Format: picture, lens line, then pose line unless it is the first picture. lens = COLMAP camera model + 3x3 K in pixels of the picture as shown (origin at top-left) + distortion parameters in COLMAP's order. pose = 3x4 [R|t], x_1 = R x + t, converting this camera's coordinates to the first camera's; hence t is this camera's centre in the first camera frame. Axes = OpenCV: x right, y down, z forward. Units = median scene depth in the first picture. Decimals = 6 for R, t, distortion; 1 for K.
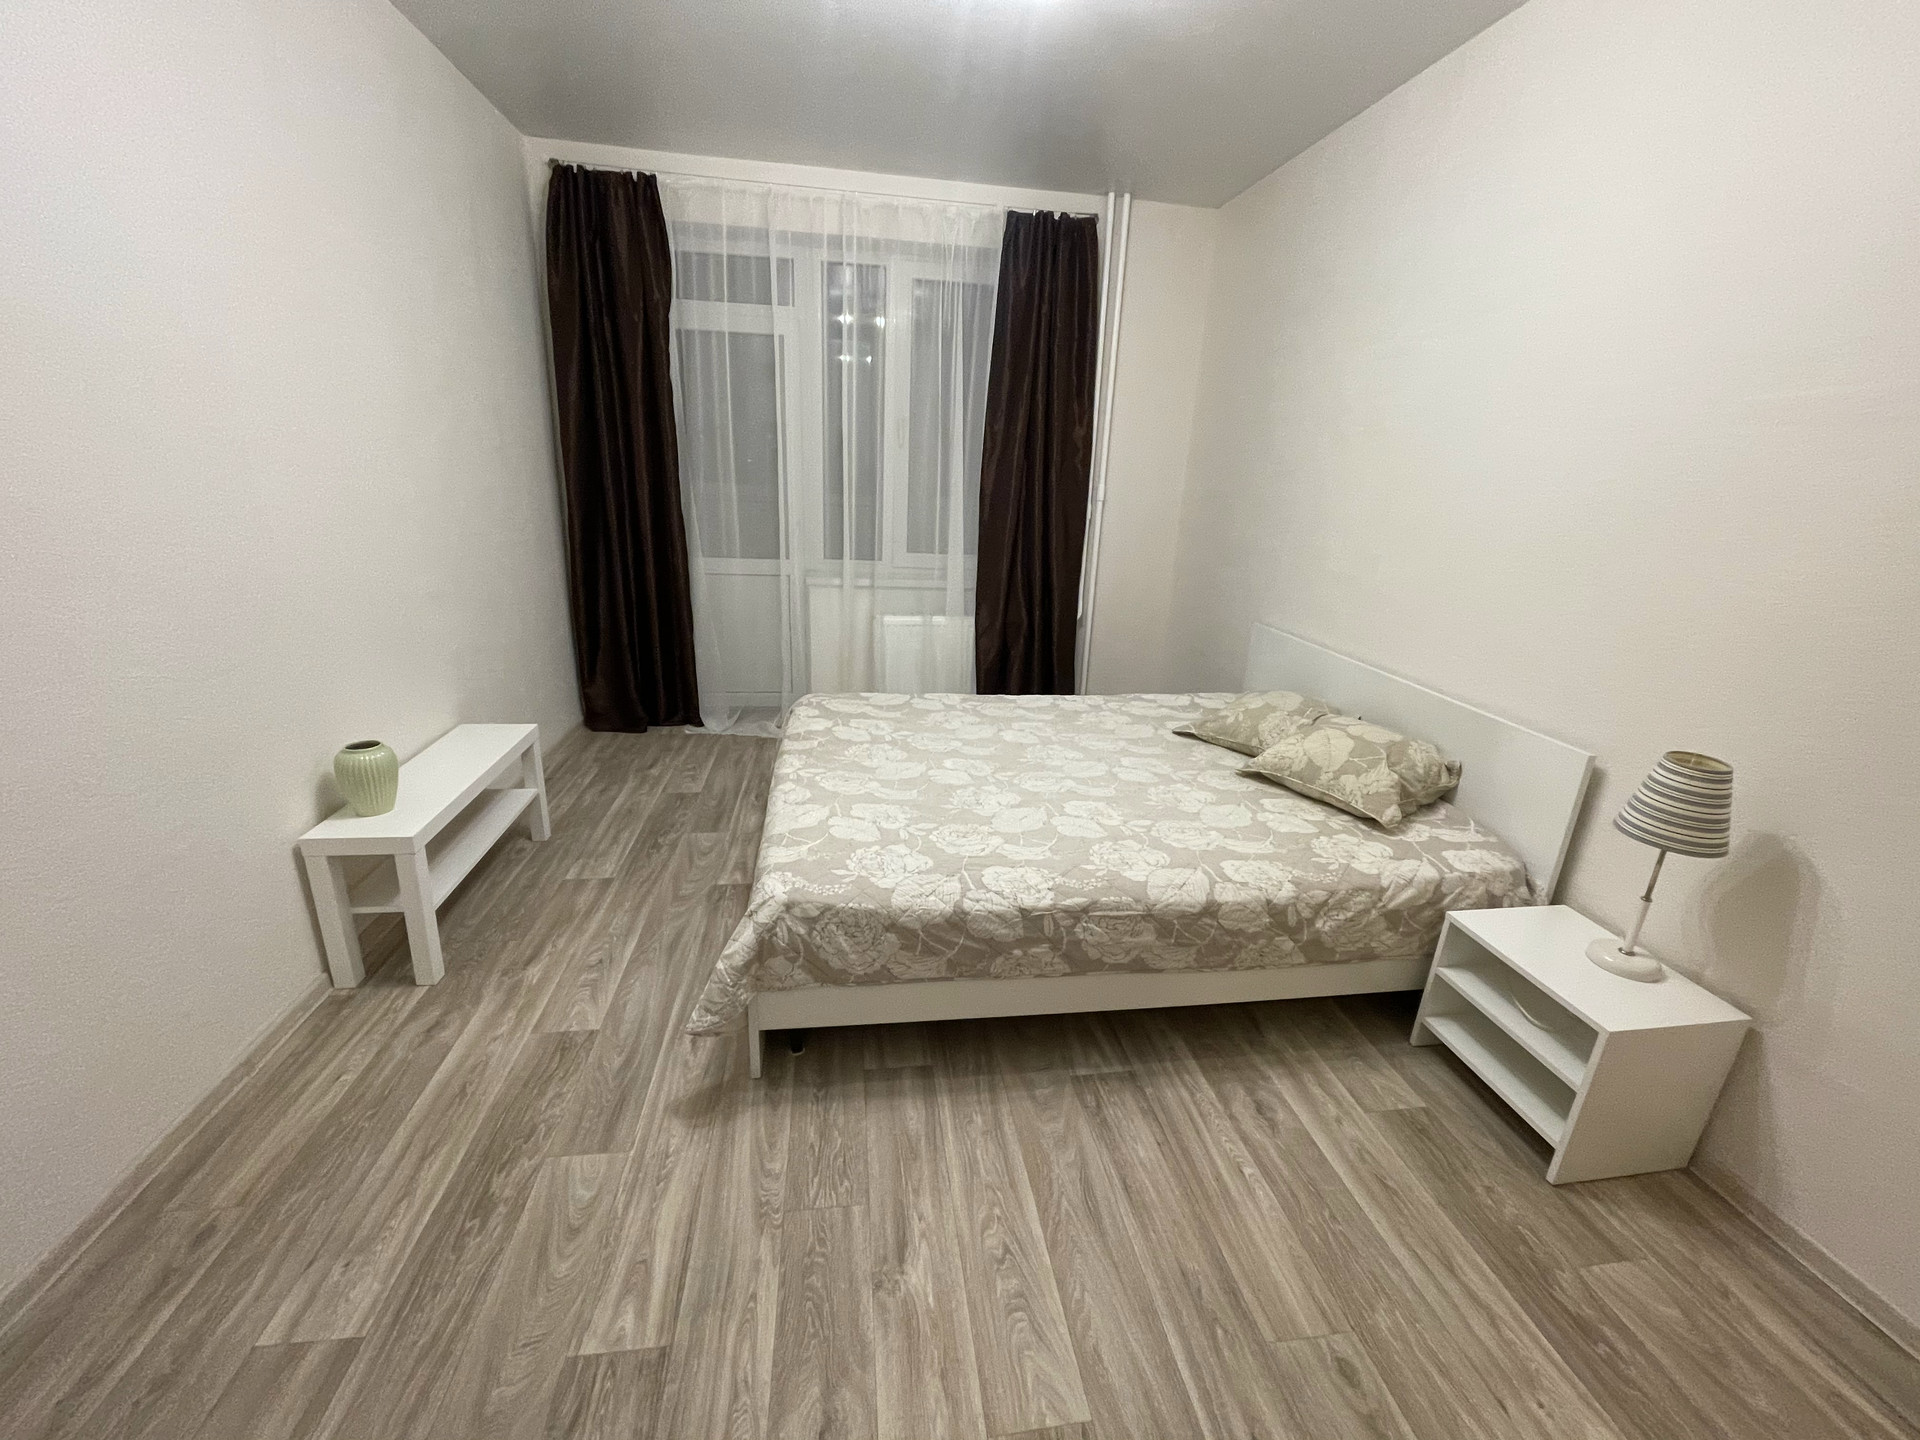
lens RADIAL K [[773.1, 0, 956.5], [0, 773.1, 717.6], [0, 0, 1]] dist [0.000117, -0.000220]
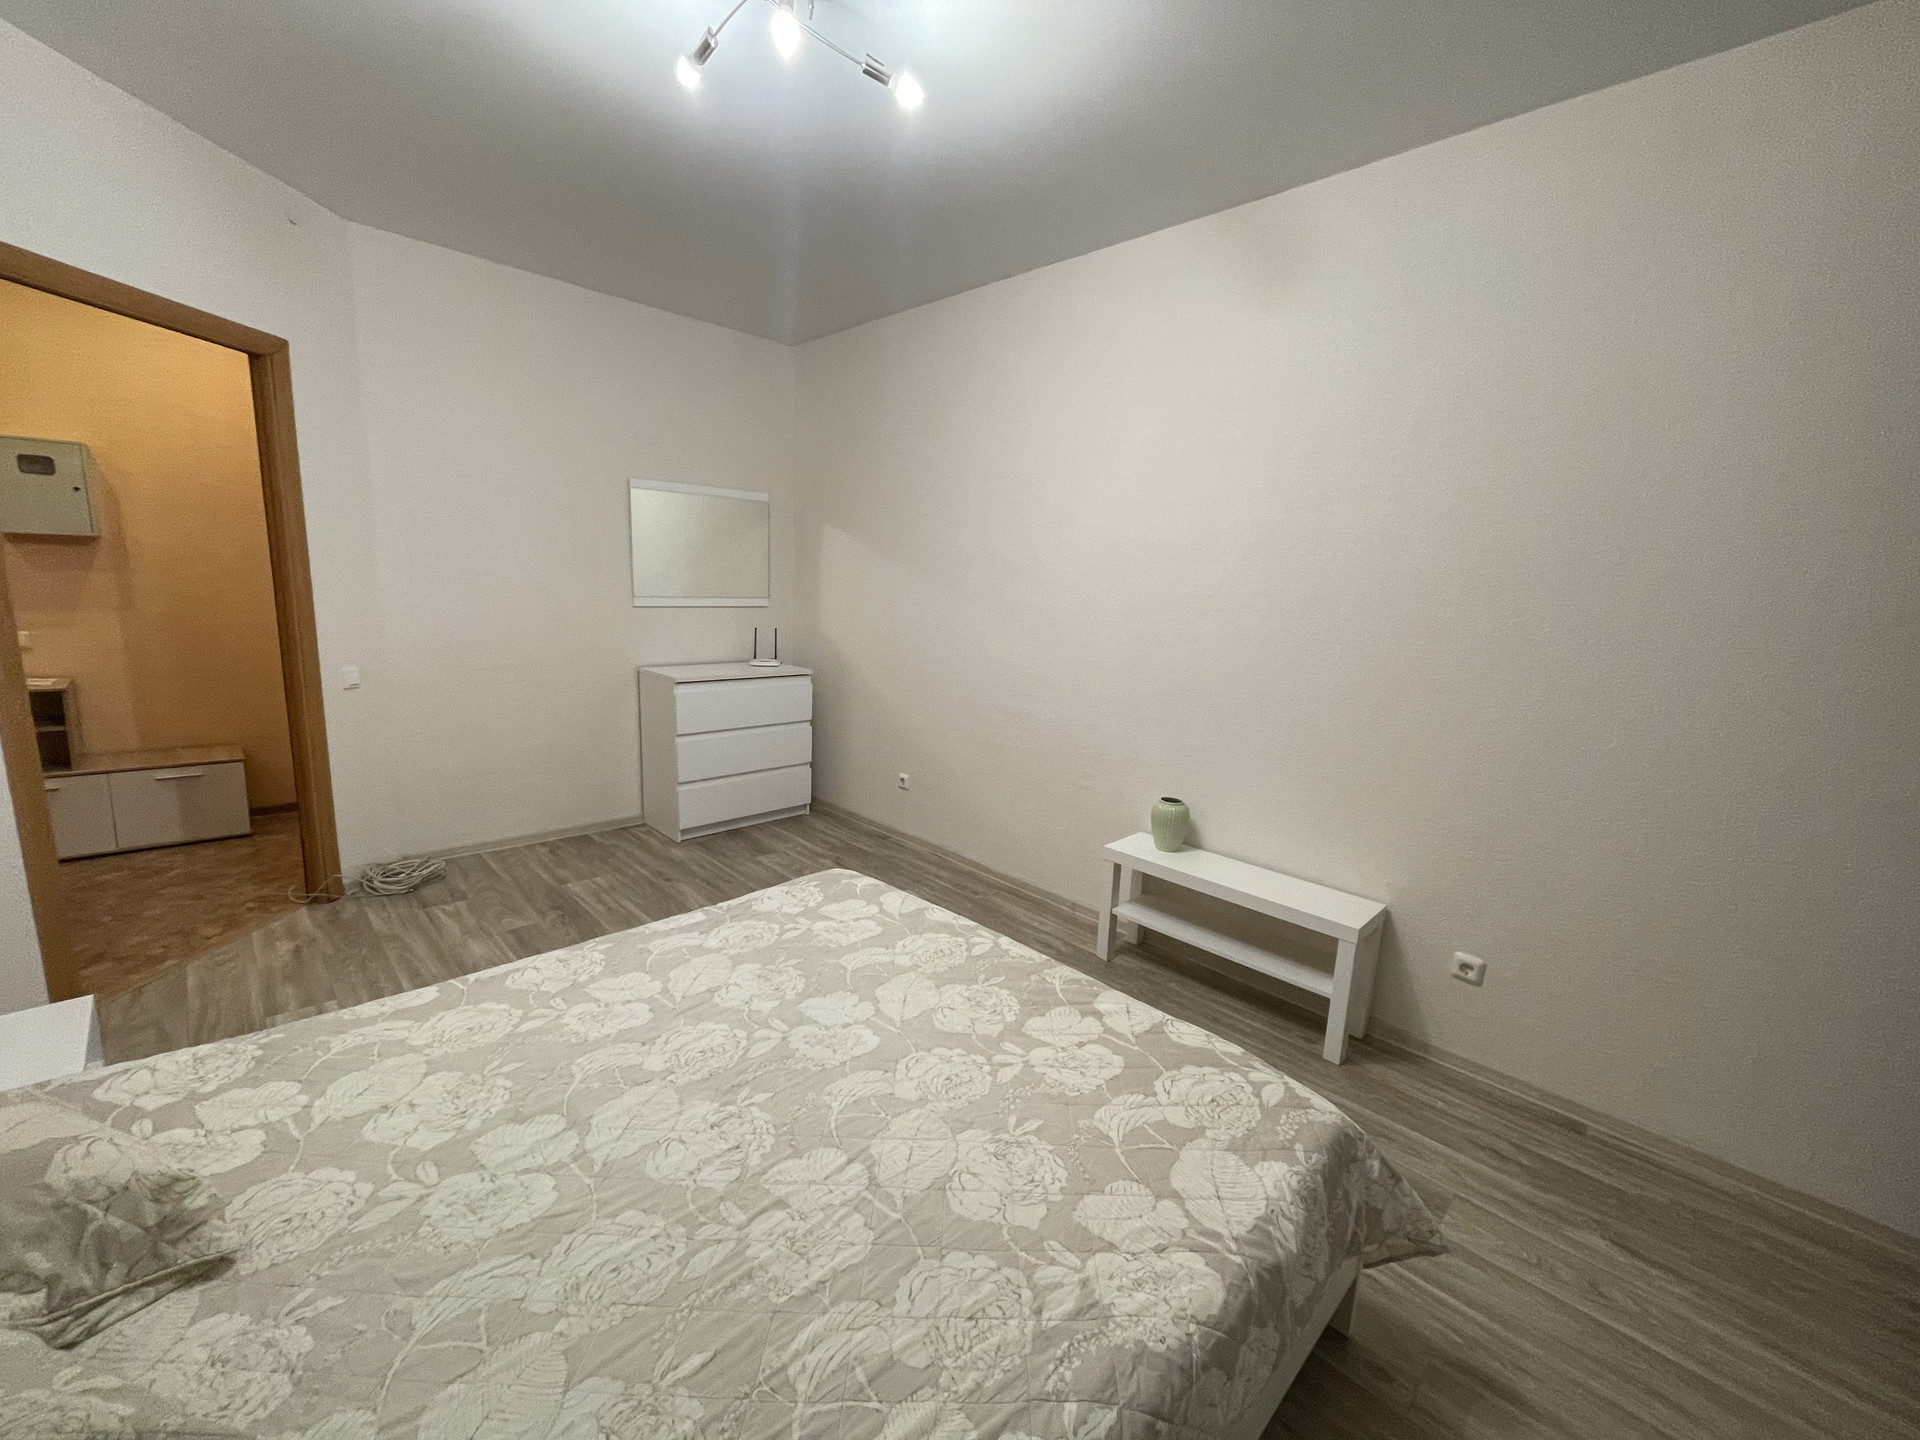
lens RADIAL K [[769.0, 0, 958.7], [0, 769.0, 729.6], [0, 0, 1]] dist [-0.001666, 0.000021]
pose [[-0.800341, 0.033968, -0.598582, 0.386656], [-0.261321, 0.878802, 0.399272, -0.559811], [0.539598, 0.475976, -0.694464, 1.790073]]
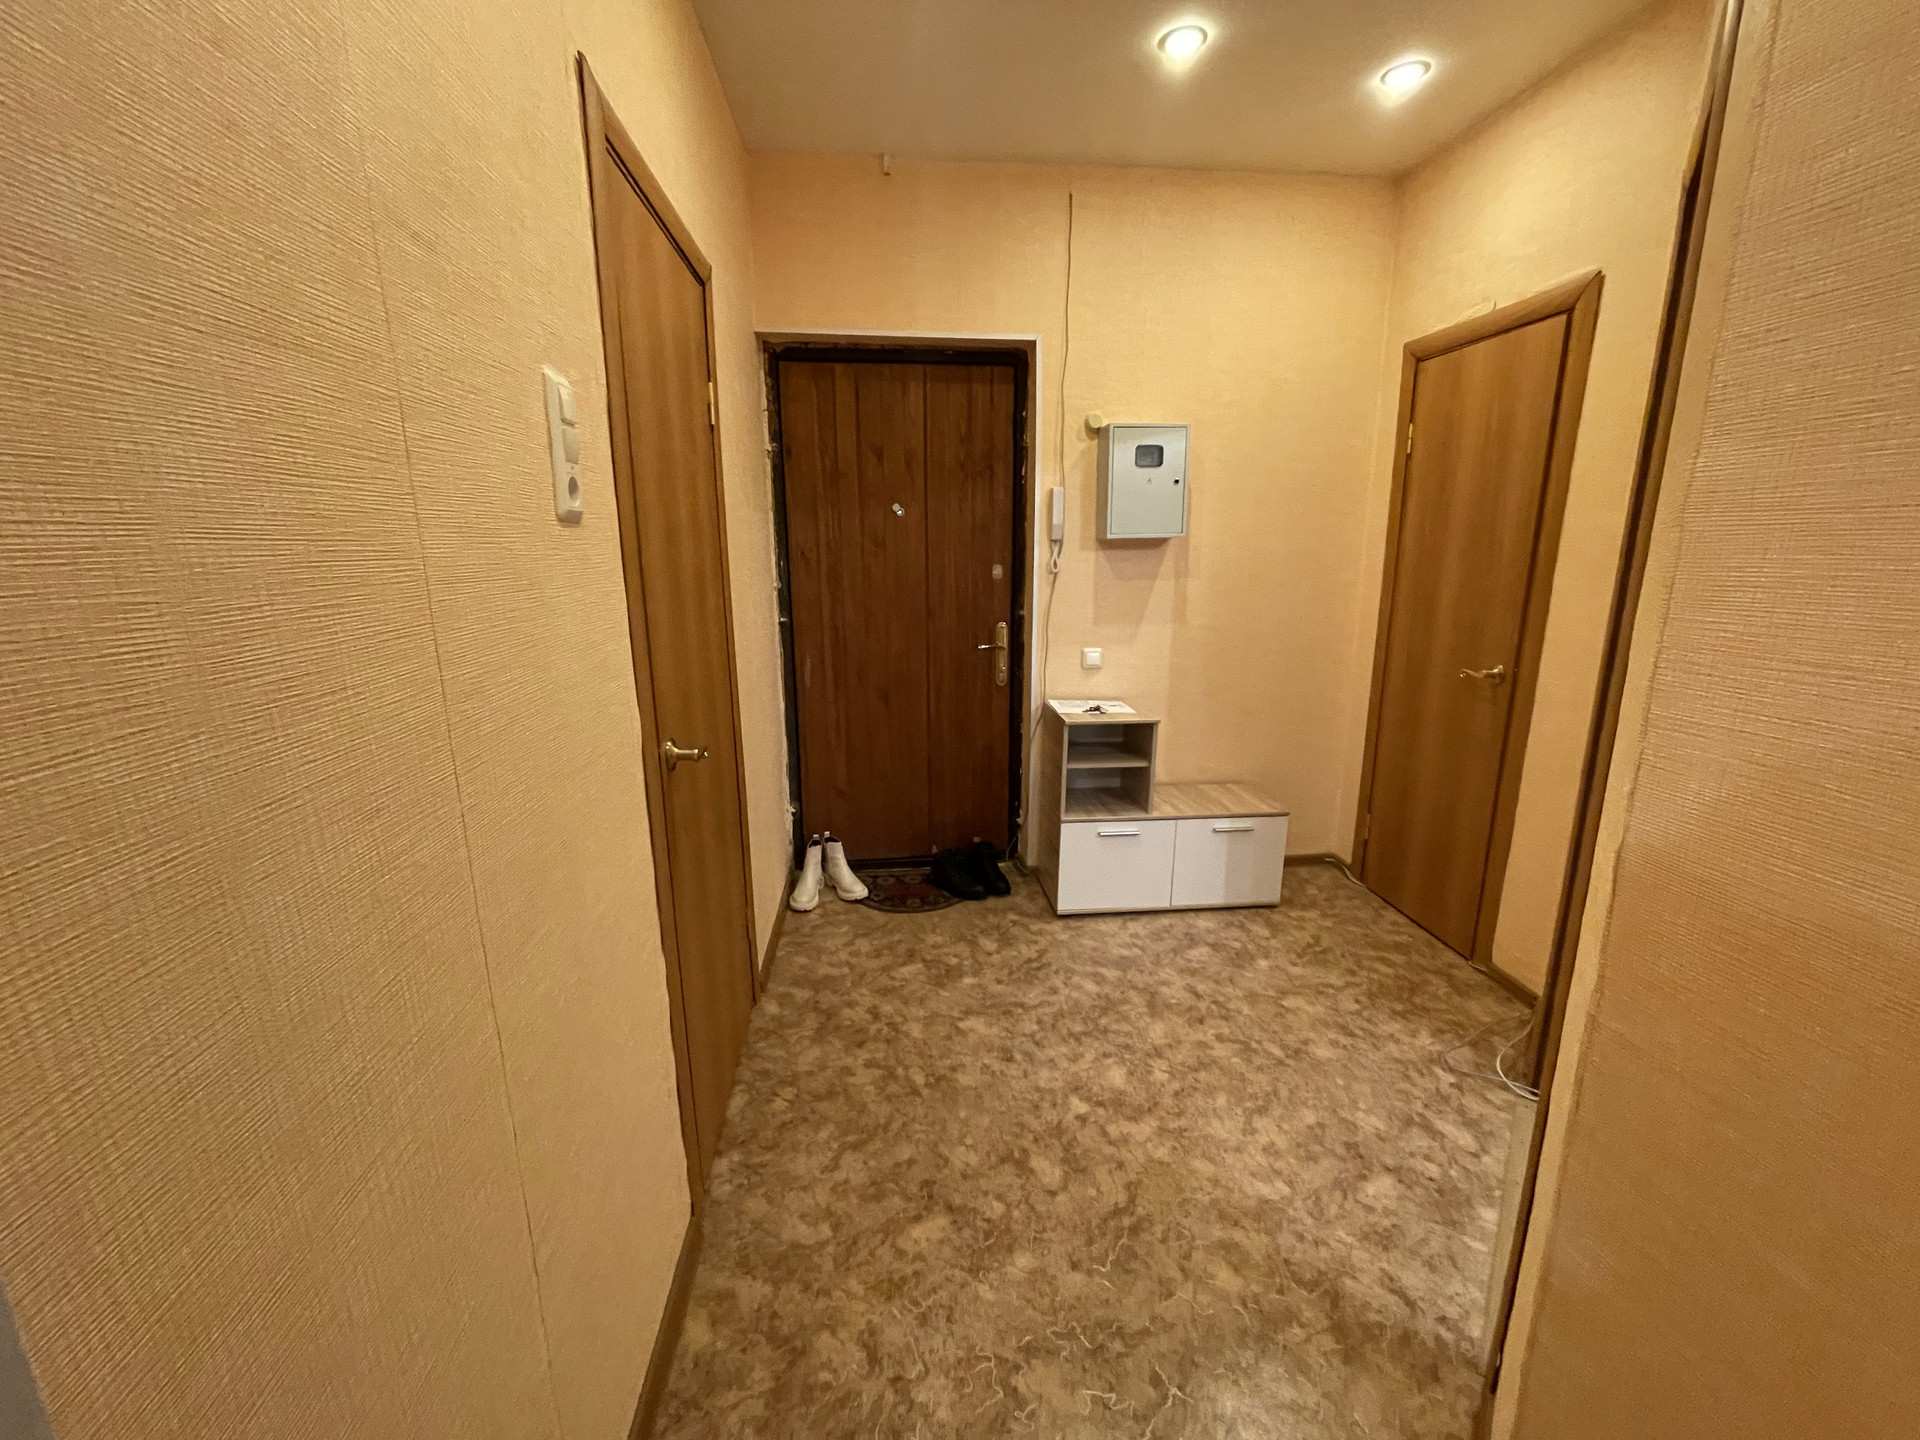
lens RADIAL K [[771.1, 0, 960.0], [0, 771.1, 714.7], [0, 0, 1]] dist [-0.002893, -0.000156]
pose [[-0.998561, -0.043033, 0.031988, 1.269745], [-0.020924, 0.862004, 0.506469, -0.182958], [-0.049368, 0.505071, -0.861665, 0.775150]]
